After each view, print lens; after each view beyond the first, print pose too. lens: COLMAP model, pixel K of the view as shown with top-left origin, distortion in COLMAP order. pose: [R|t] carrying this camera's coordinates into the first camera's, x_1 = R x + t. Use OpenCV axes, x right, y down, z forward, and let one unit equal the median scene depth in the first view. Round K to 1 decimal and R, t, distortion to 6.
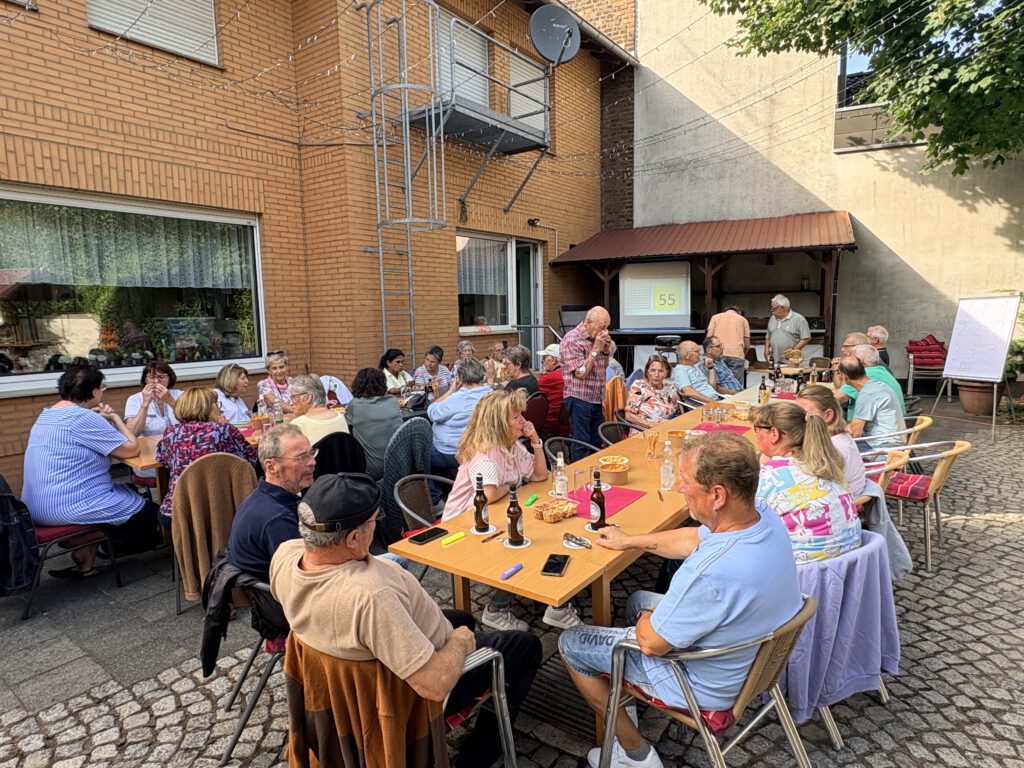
lens RADIAL K [[622.7, 0, 514.3], [0, 622.7, 384.7], [0, 0, 1]] dist [0.016363, -0.002461]
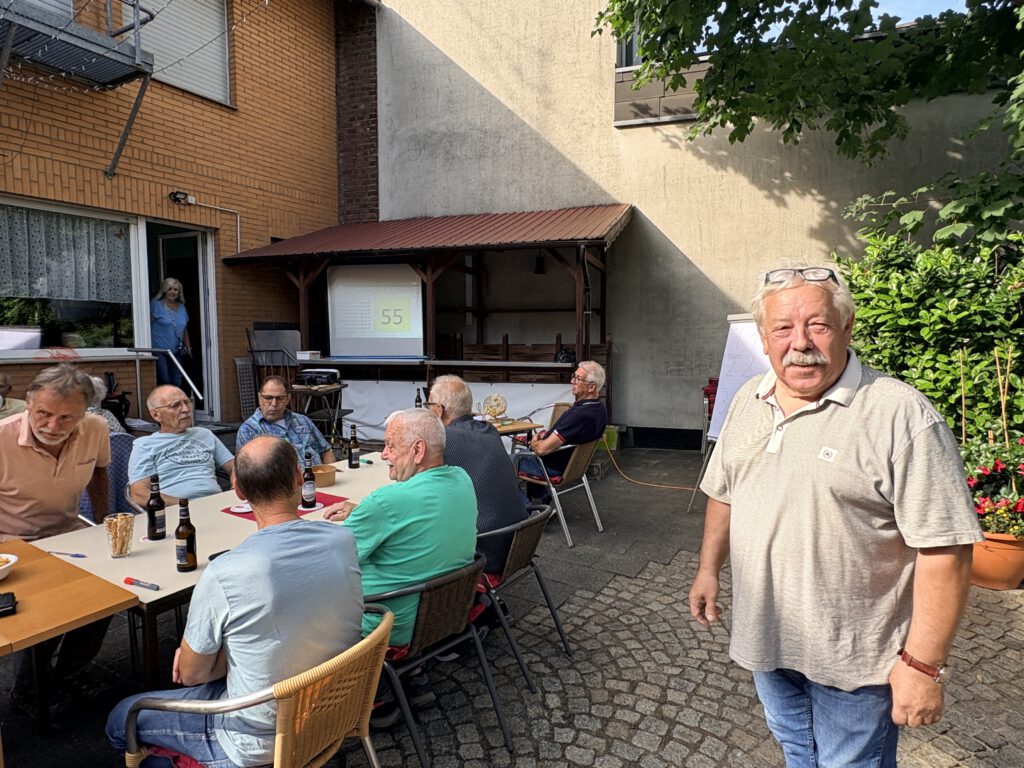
lens RADIAL K [[622.7, 0, 513.7], [0, 622.7, 381.9], [0, 0, 1]] dist [0.016363, -0.002461]
pose [[0.995058, 0.011828, 0.098590, 0.319722], [-0.007582, 0.999032, -0.043326, -0.032521], [-0.099007, 0.042364, 0.994185, 0.286100]]
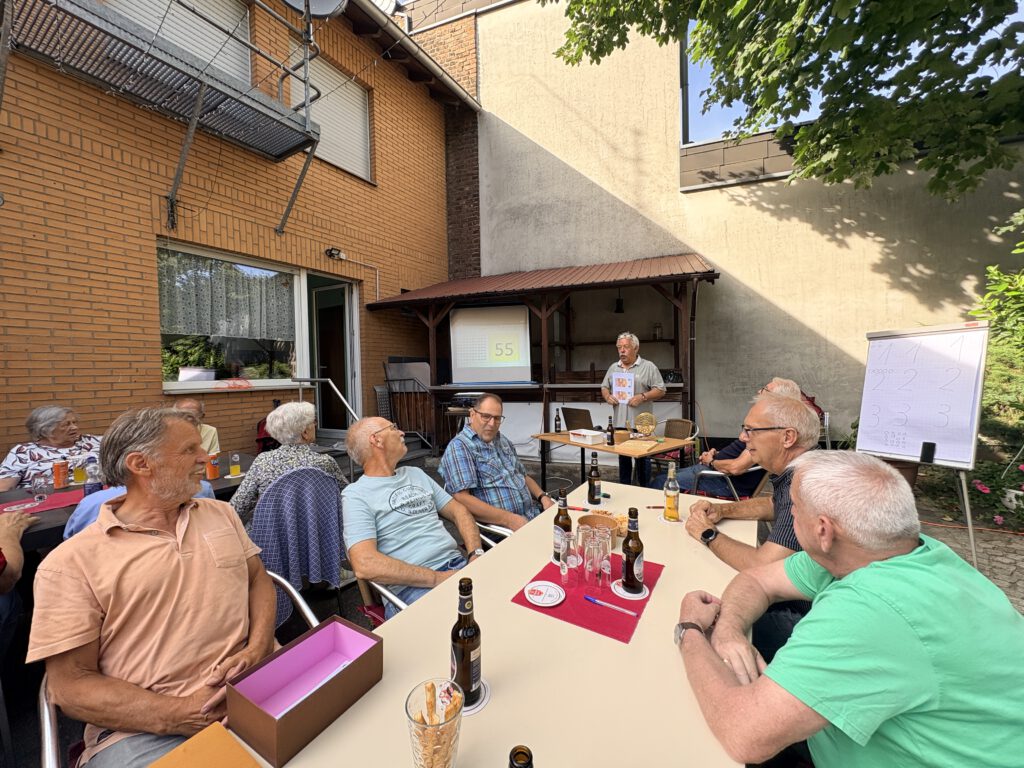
lens RADIAL K [[414.7, 0, 514.4], [0, 414.7, 382.4], [0, 0, 1]] dist [0.009442, -0.000313]
pose [[0.996421, -0.003493, 0.084454, 0.214501], [0.011320, 0.995660, -0.092378, -0.038255], [-0.083765, 0.093003, 0.992136, 0.442262]]
